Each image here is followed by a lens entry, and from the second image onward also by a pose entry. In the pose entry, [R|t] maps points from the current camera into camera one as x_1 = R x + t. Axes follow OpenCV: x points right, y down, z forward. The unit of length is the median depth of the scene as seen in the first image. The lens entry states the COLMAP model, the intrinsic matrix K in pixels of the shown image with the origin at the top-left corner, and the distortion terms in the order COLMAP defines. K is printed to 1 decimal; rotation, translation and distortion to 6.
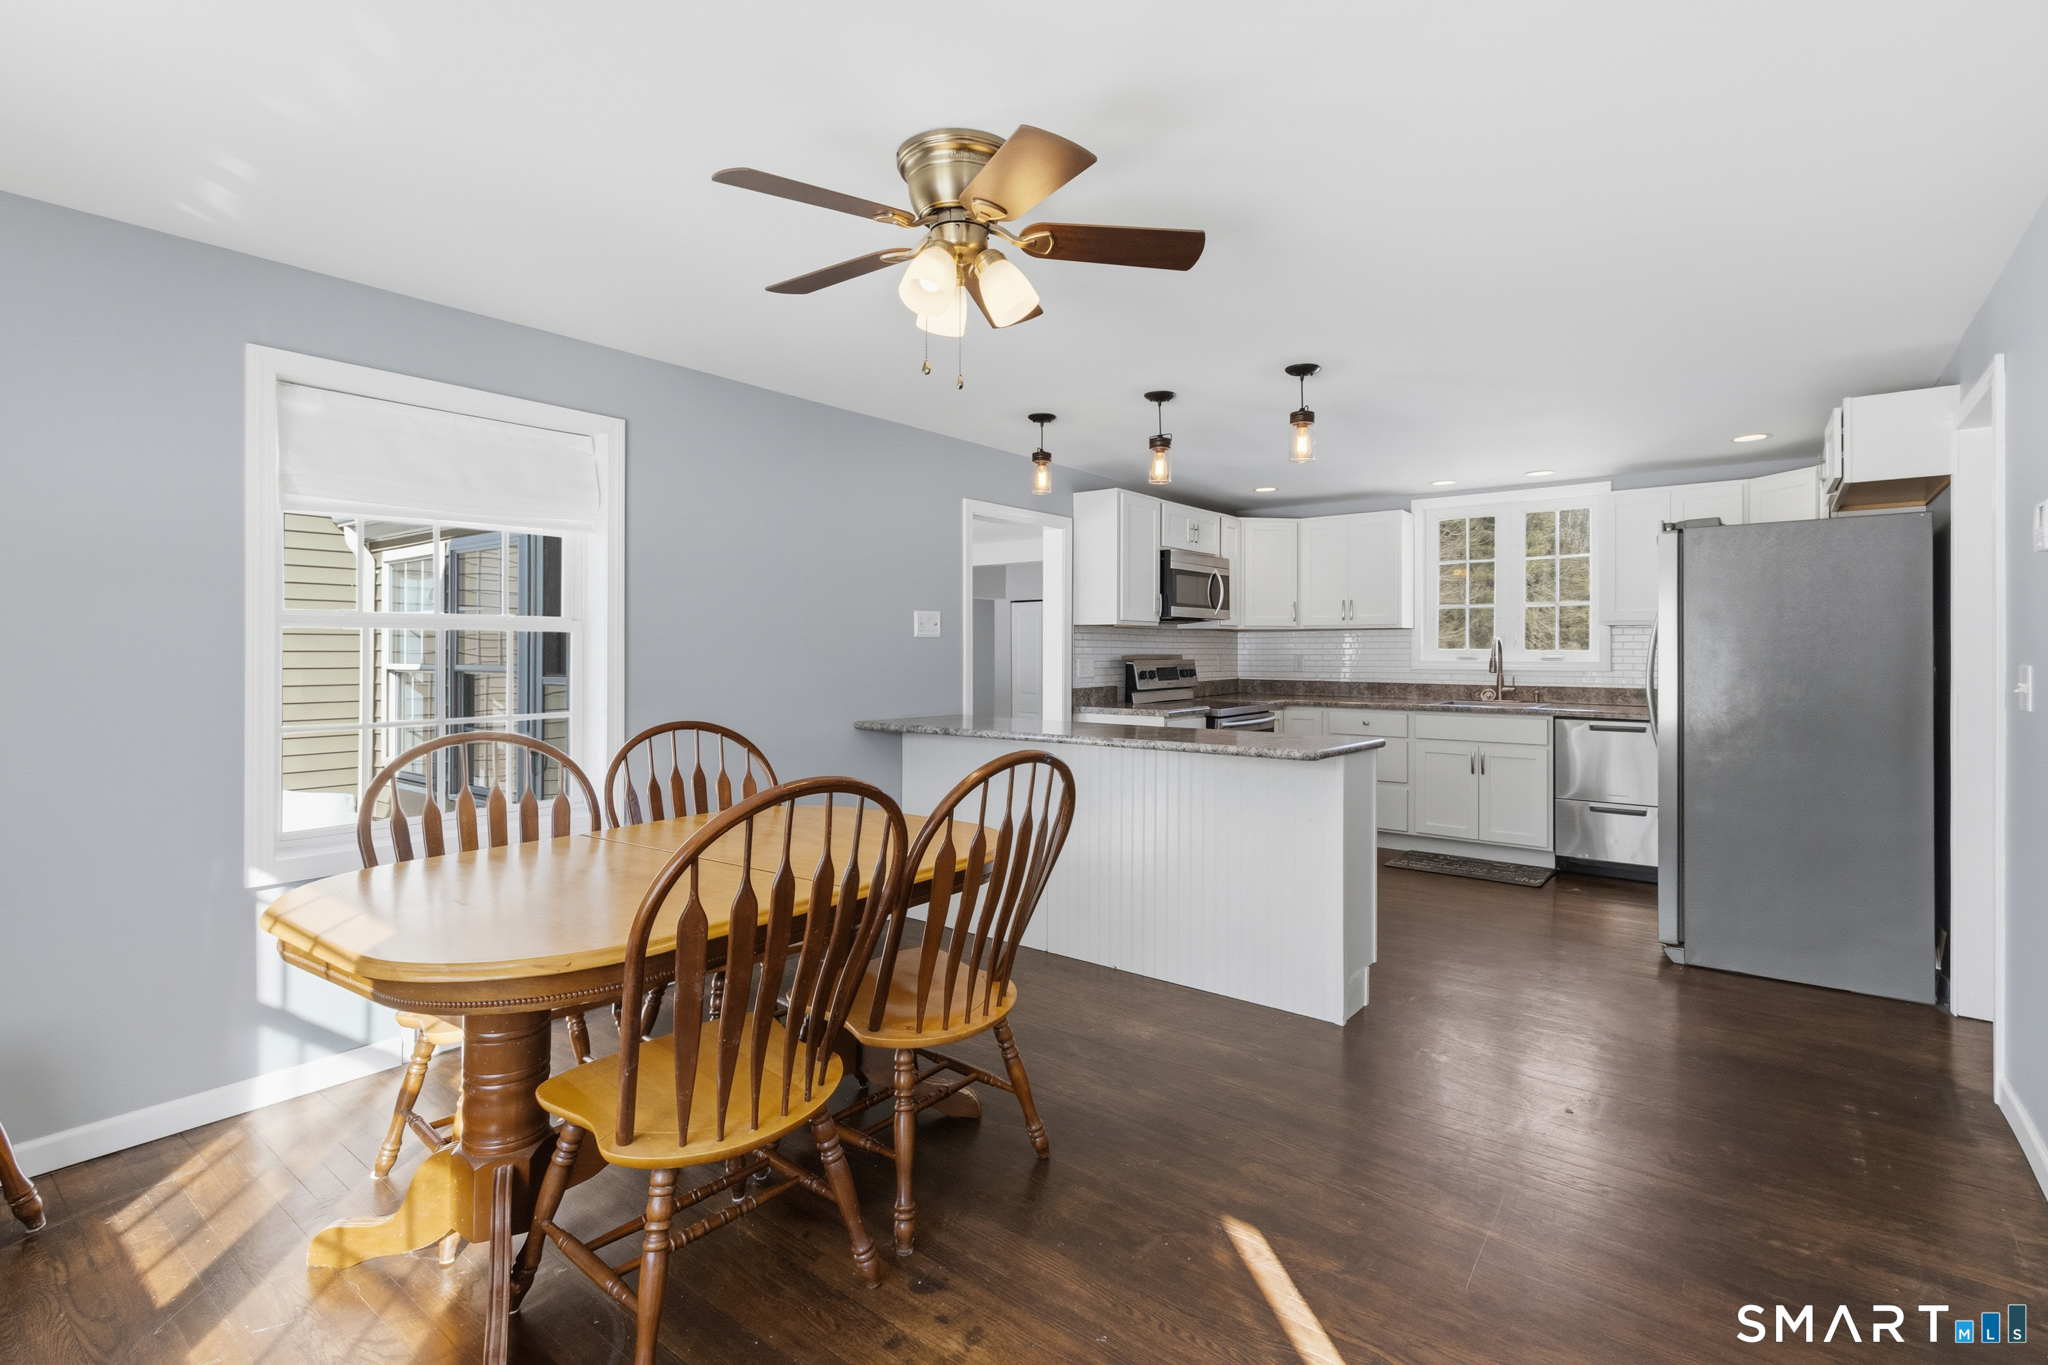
lens RADIAL K [[955.8, 0, 1032.2], [0, 955.8, 652.3], [0, 0, 1]] dist [0.001210, 0.000028]
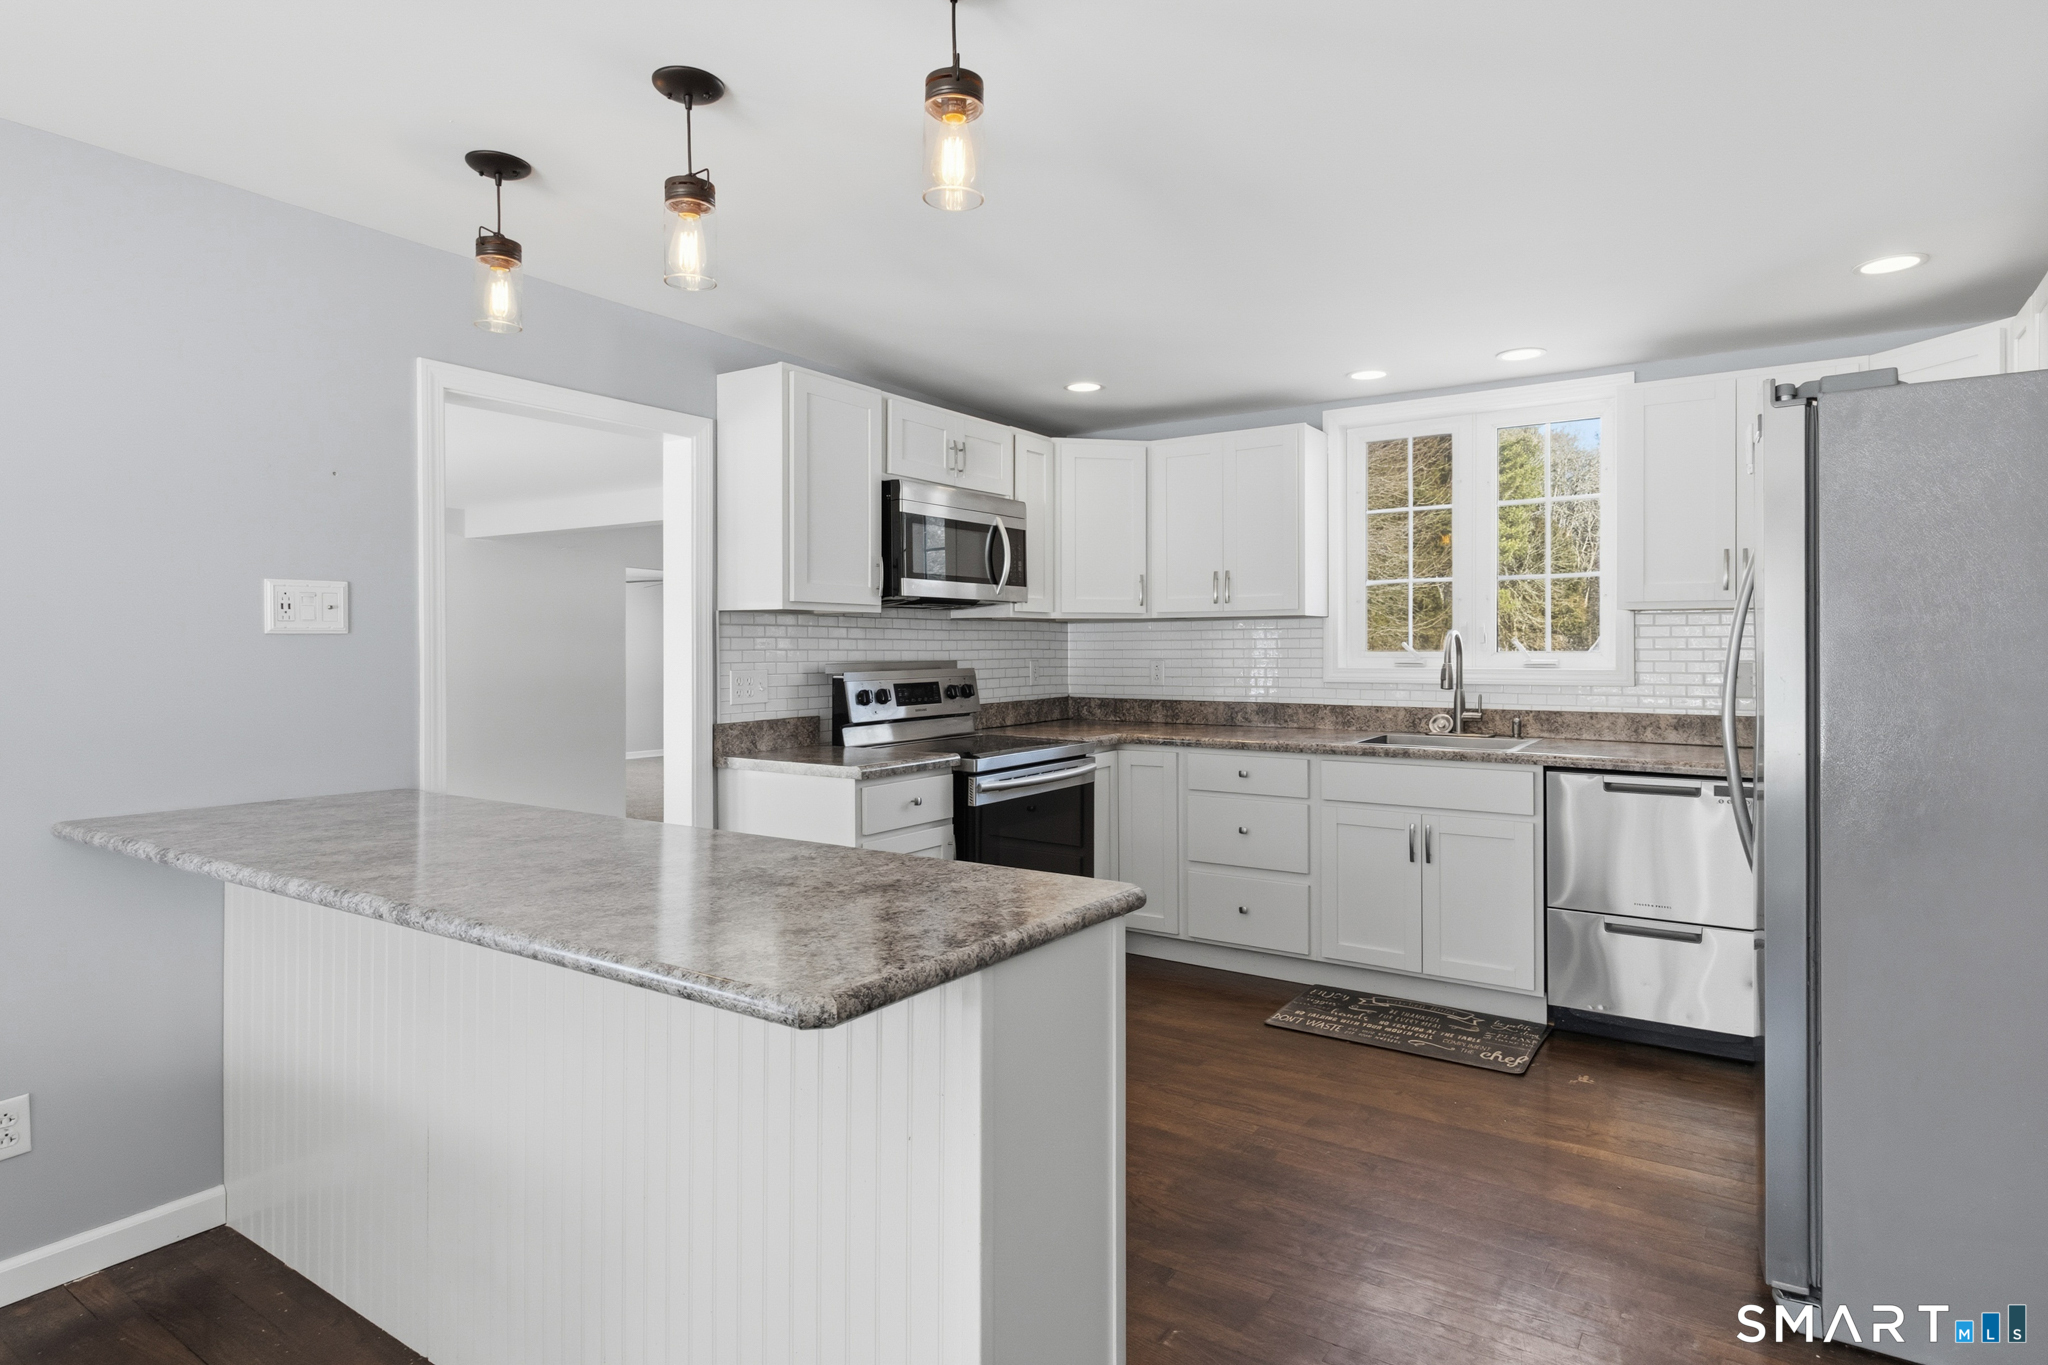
lens RADIAL K [[1108.2, 0, 1041.0], [0, 1108.2, 653.4], [0, 0, 1]] dist [0.003161, 0.001220]
pose [[0.996969, -0.004374, 0.077672, 0.177050], [0.004079, 0.999984, 0.003954, -0.005221], [-0.077688, -0.003625, 0.996971, 0.330749]]
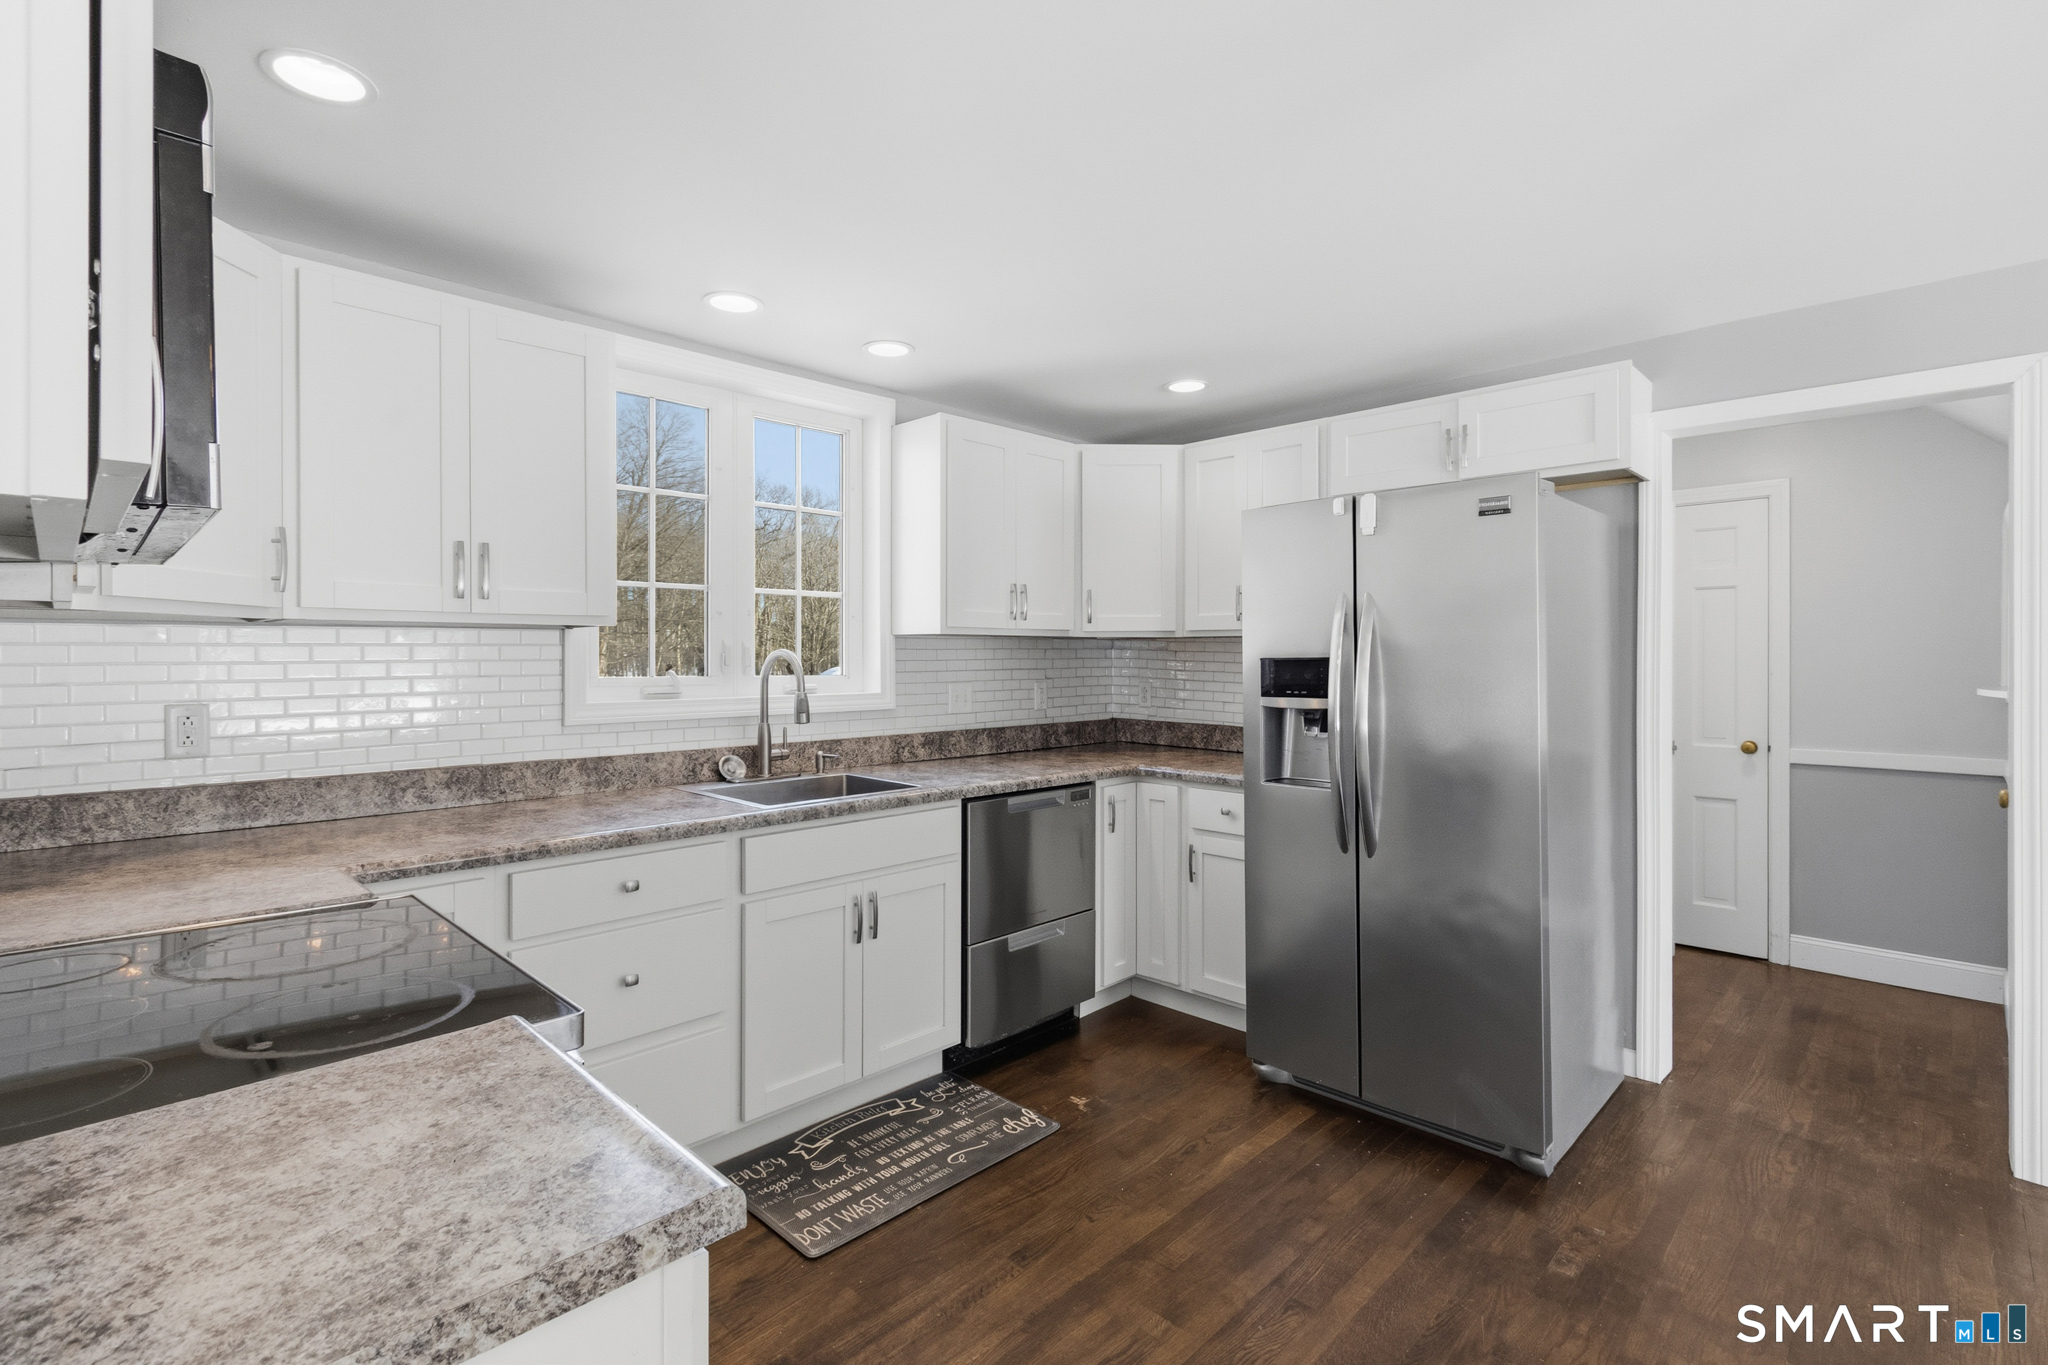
lens RADIAL K [[938.3, 0, 1021.7], [0, 938.3, 660.9], [0, 0, 1]] dist [0.002408, -0.000216]
pose [[0.109327, -0.004935, 0.993994, 0.011250], [0.002877, 0.999985, 0.004648, -0.013429], [-0.994002, 0.002352, 0.109340, 0.856662]]
